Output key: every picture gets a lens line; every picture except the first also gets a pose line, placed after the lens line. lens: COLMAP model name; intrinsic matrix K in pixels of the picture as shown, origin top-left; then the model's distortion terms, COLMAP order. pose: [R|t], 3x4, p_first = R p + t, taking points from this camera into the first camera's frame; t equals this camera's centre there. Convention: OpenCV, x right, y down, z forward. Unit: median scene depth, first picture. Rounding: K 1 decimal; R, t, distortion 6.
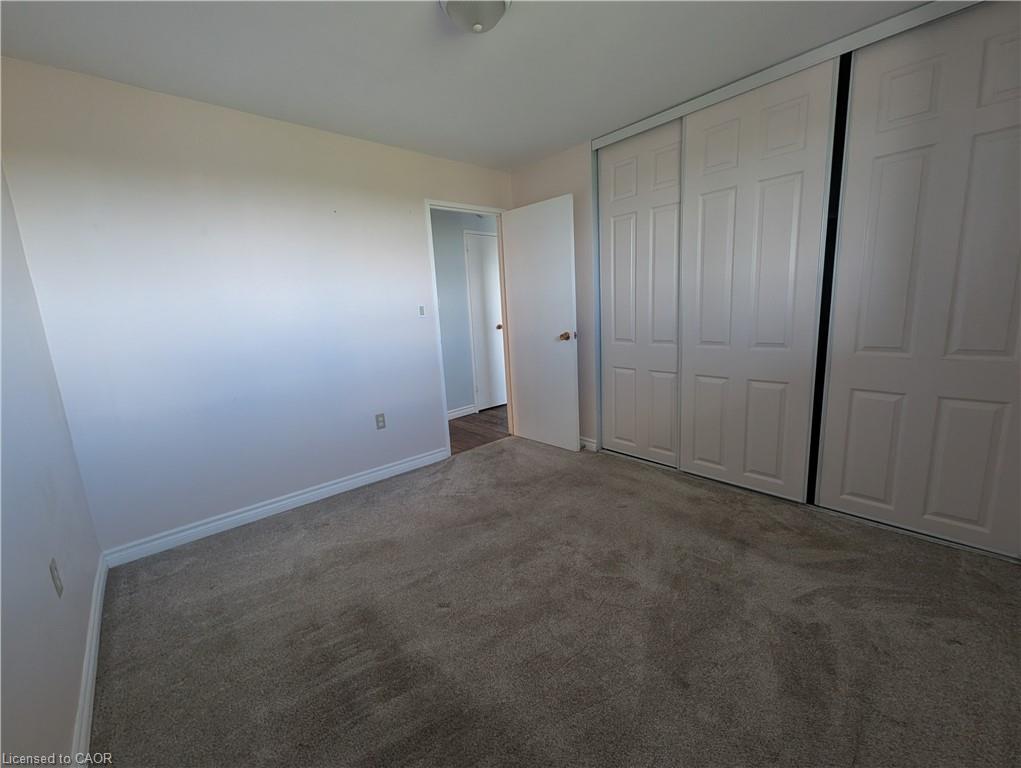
lens RADIAL K [[426.5, 0, 499.0], [0, 426.5, 379.9], [0, 0, 1]] dist [0.000373, -0.000033]
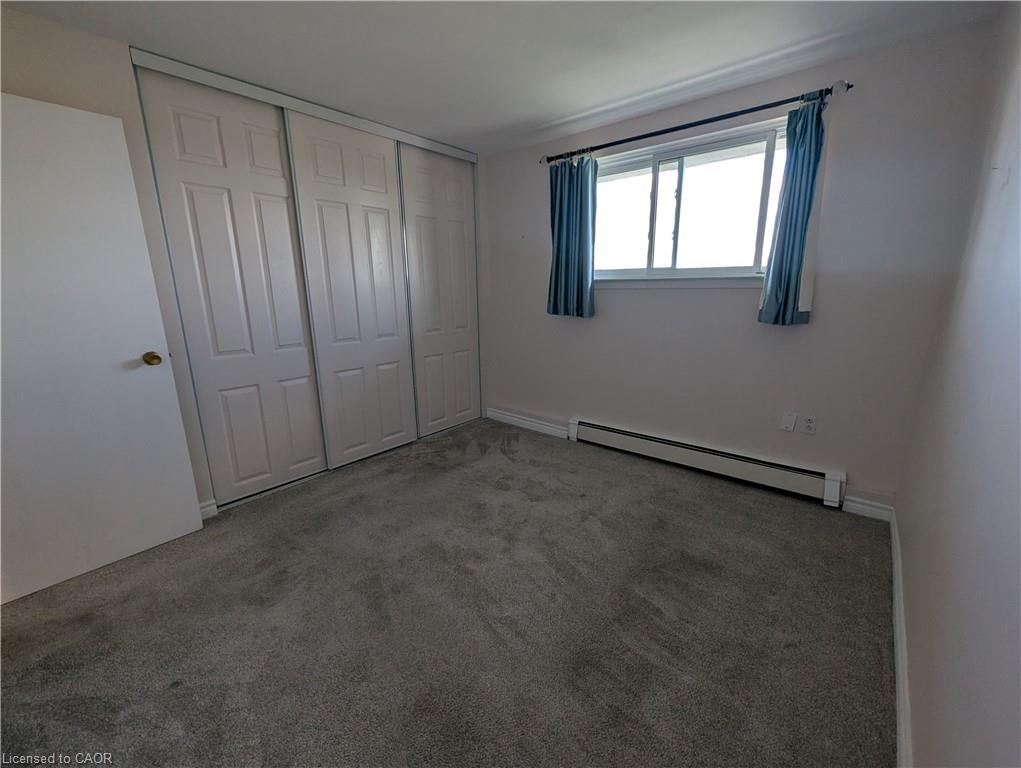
lens RADIAL K [[420.8, 0, 510.6], [0, 420.8, 383.2], [0, 0, 1]] dist [0.000298, -0.000119]
pose [[-0.164007, -0.159562, 0.973469, -0.647777], [0.200953, 0.960734, 0.191330, -0.099697], [-0.965774, 0.227001, -0.125503, 0.743718]]
